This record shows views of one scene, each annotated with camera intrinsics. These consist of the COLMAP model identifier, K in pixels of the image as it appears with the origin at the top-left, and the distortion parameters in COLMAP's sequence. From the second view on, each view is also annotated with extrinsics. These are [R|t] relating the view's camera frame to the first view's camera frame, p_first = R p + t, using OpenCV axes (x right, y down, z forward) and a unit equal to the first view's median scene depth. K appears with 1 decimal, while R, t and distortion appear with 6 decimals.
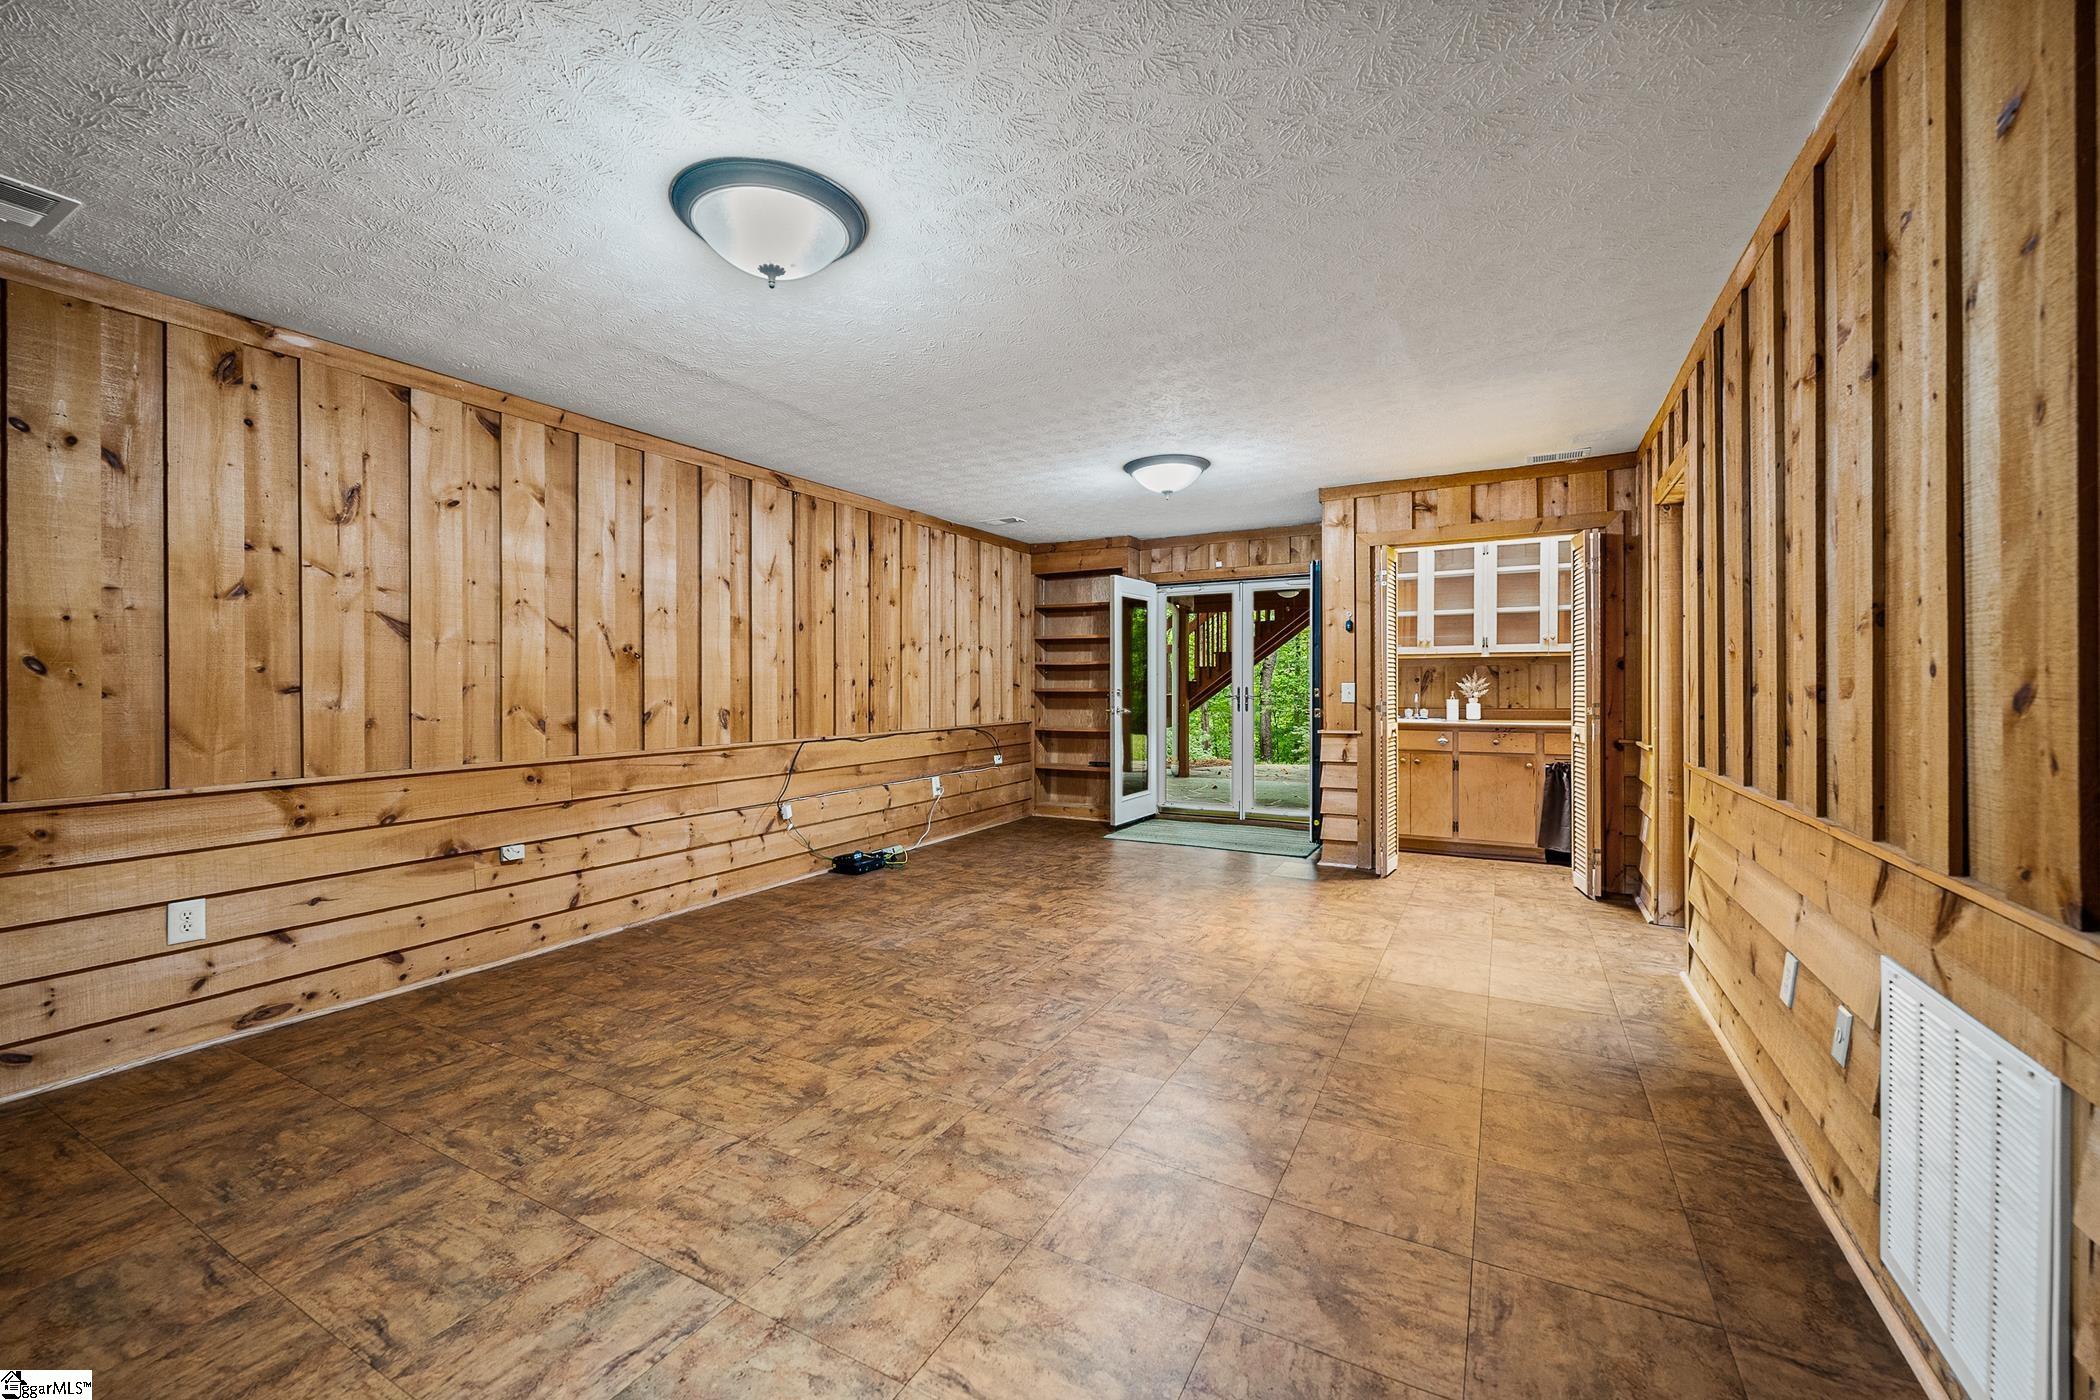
lens RADIAL K [[838.8, 0, 1043.0], [0, 838.8, 689.4], [0, 0, 1]] dist [-0.002846, 0.000625]
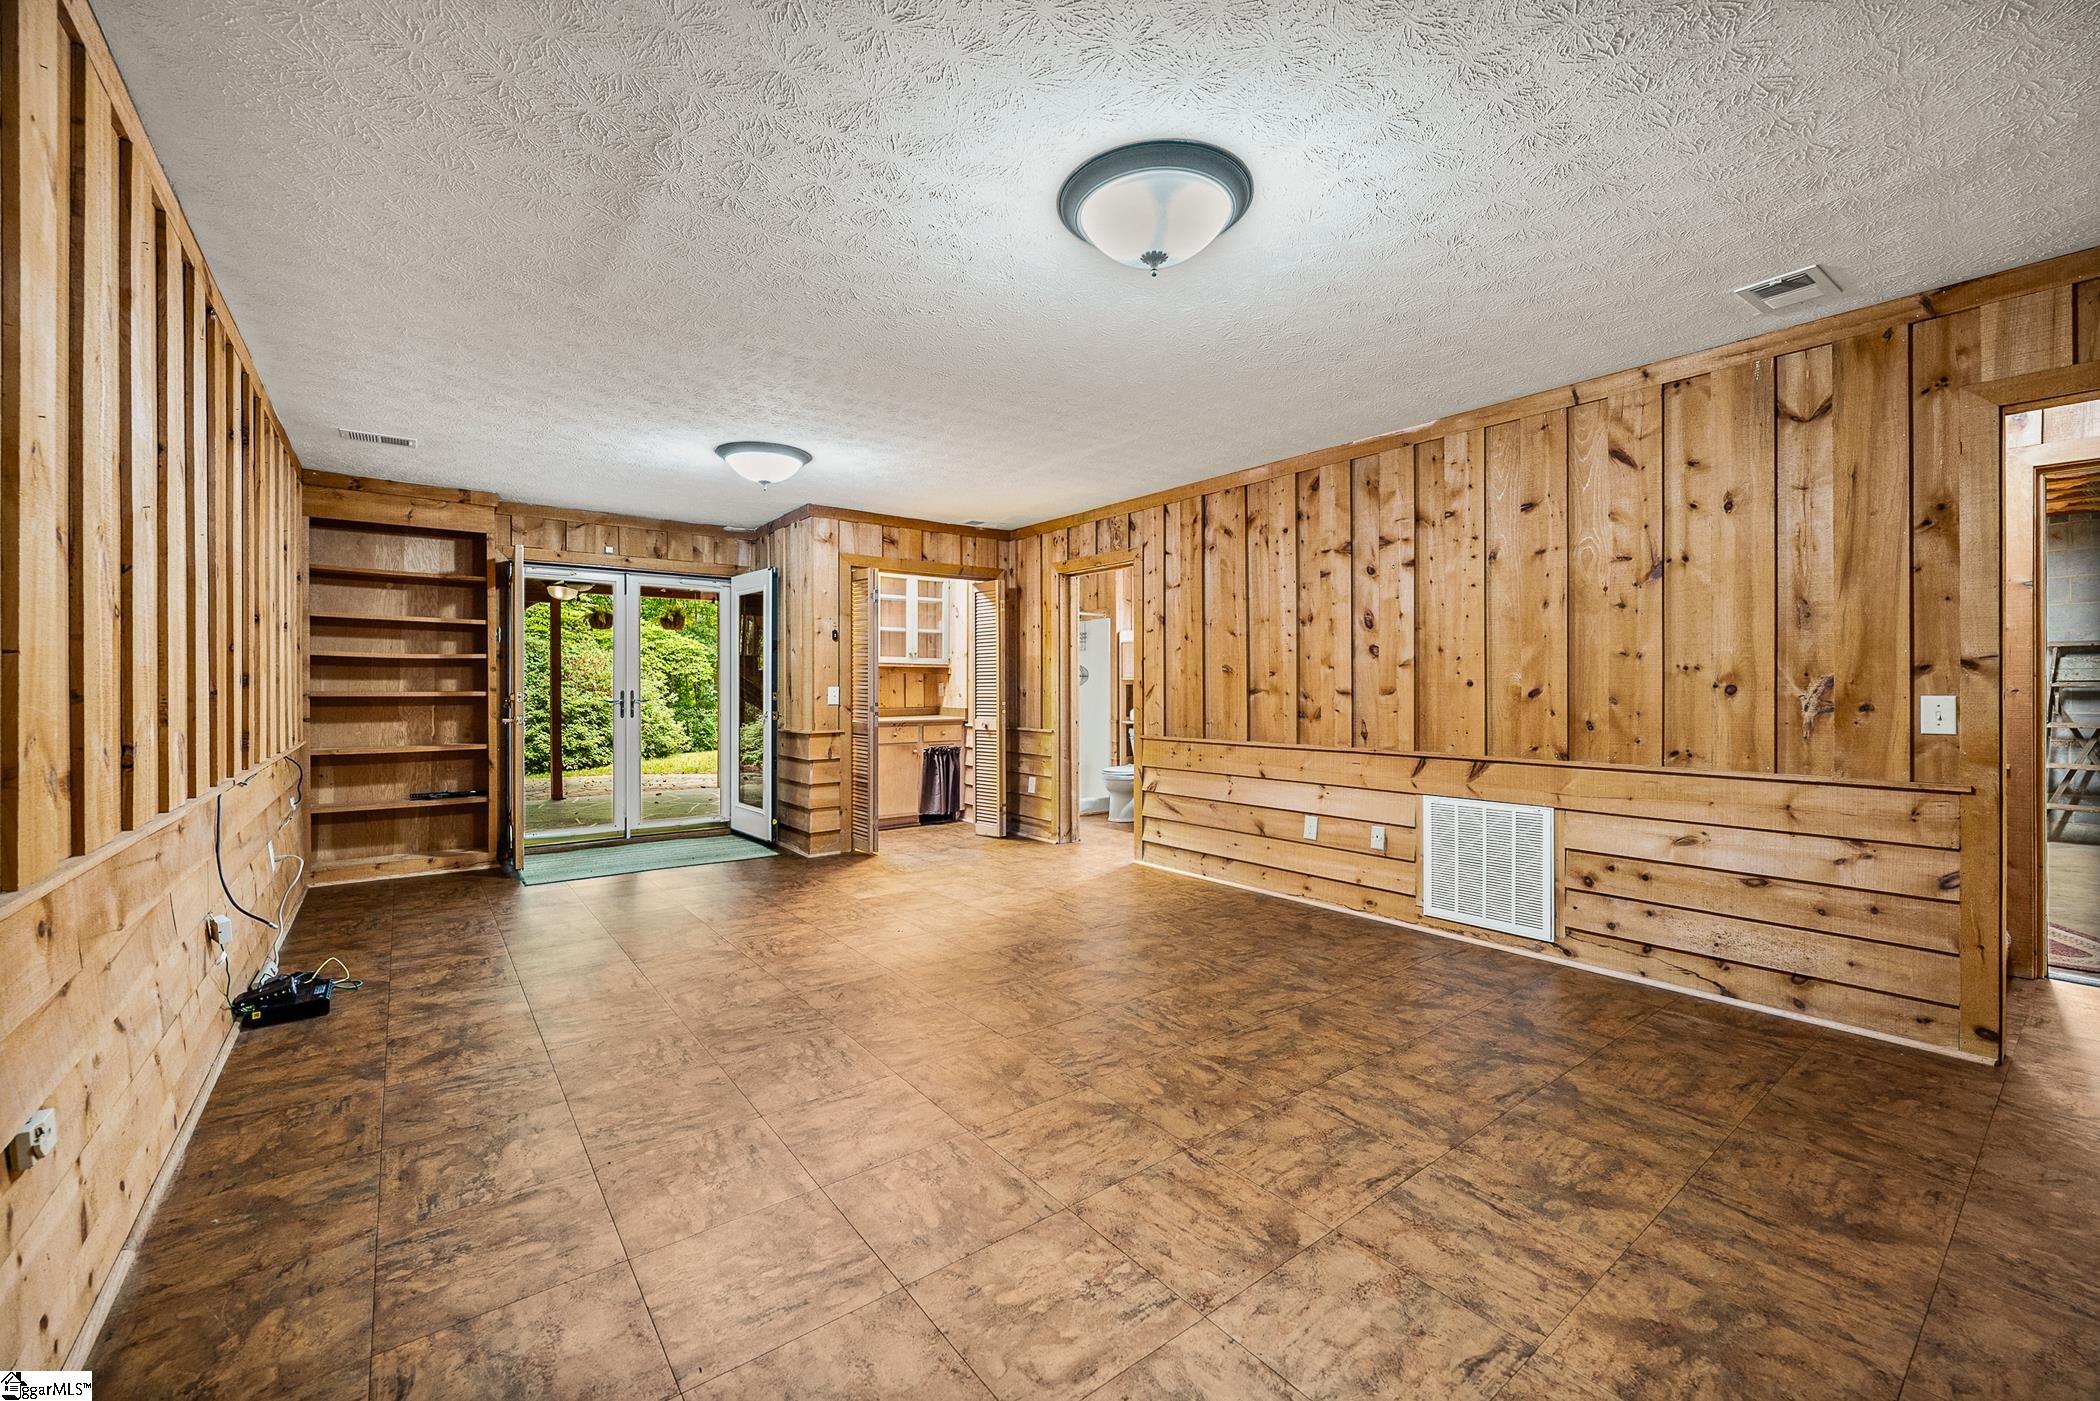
lens RADIAL K [[838.8, 0, 1040.1], [0, 838.8, 697.3], [0, 0, 1]] dist [-0.002846, 0.000625]
pose [[0.402183, -0.004940, 0.915546, -0.566105], [0.001728, 0.999988, 0.004637, 0.001552], [-0.915558, -0.000283, 0.402187, 0.327226]]
